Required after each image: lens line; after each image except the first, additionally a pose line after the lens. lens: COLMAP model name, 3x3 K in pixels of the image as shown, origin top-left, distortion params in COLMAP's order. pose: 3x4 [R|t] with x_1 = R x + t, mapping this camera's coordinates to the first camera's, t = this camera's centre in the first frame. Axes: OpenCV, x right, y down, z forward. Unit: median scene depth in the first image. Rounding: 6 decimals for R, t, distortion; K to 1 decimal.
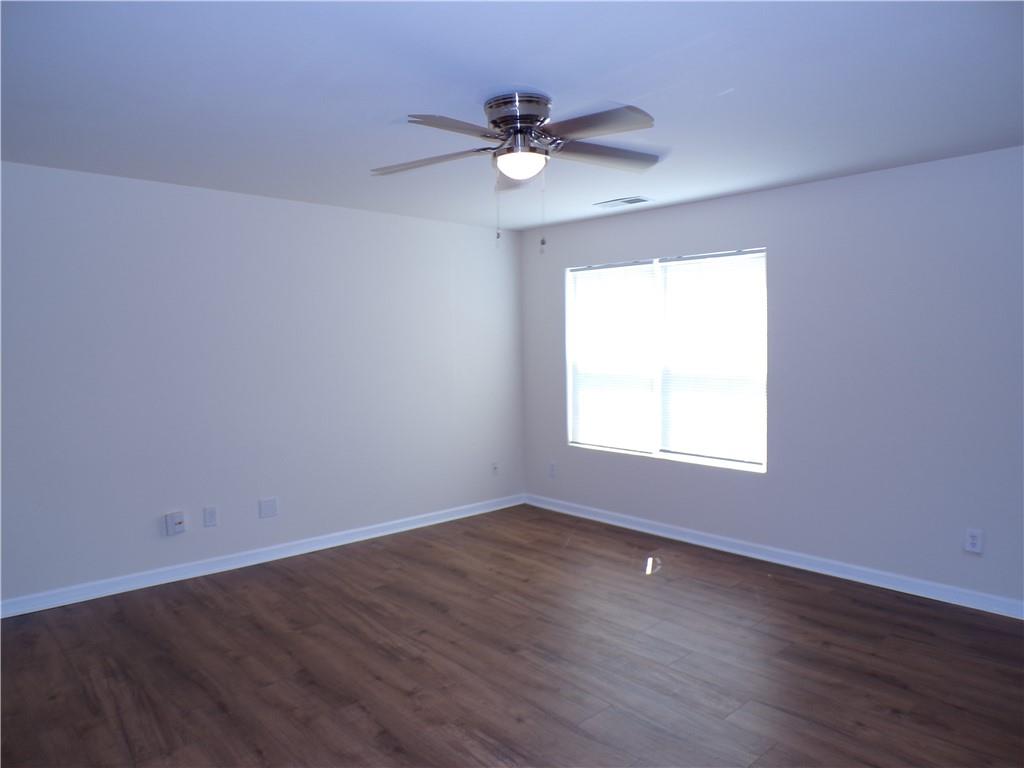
lens RADIAL K [[710.5, 0, 508.6], [0, 710.5, 384.0], [0, 0, 1]] dist [-0.004057, 0.003850]
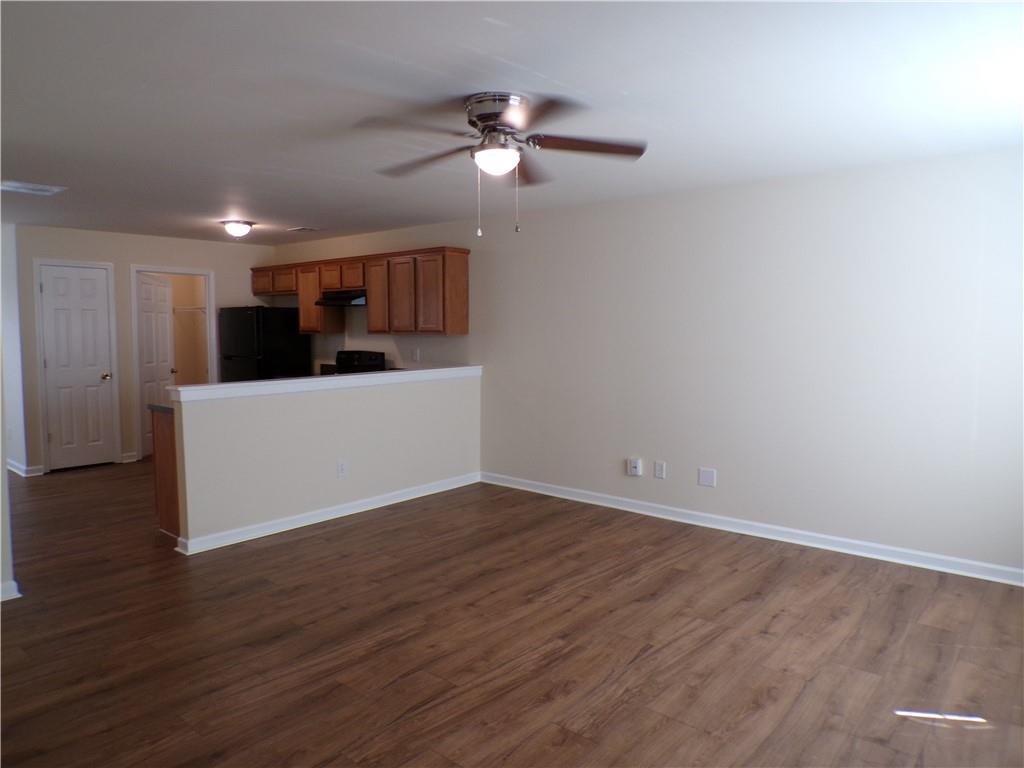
lens RADIAL K [[710.5, 0, 510.1], [0, 710.5, 382.8], [0, 0, 1]] dist [-0.004057, 0.003850]
pose [[0.095232, 0.084580, -0.991855, 0.814422], [-0.047775, 0.995624, 0.080314, -0.050927], [0.994308, 0.039738, 0.098856, 0.683358]]
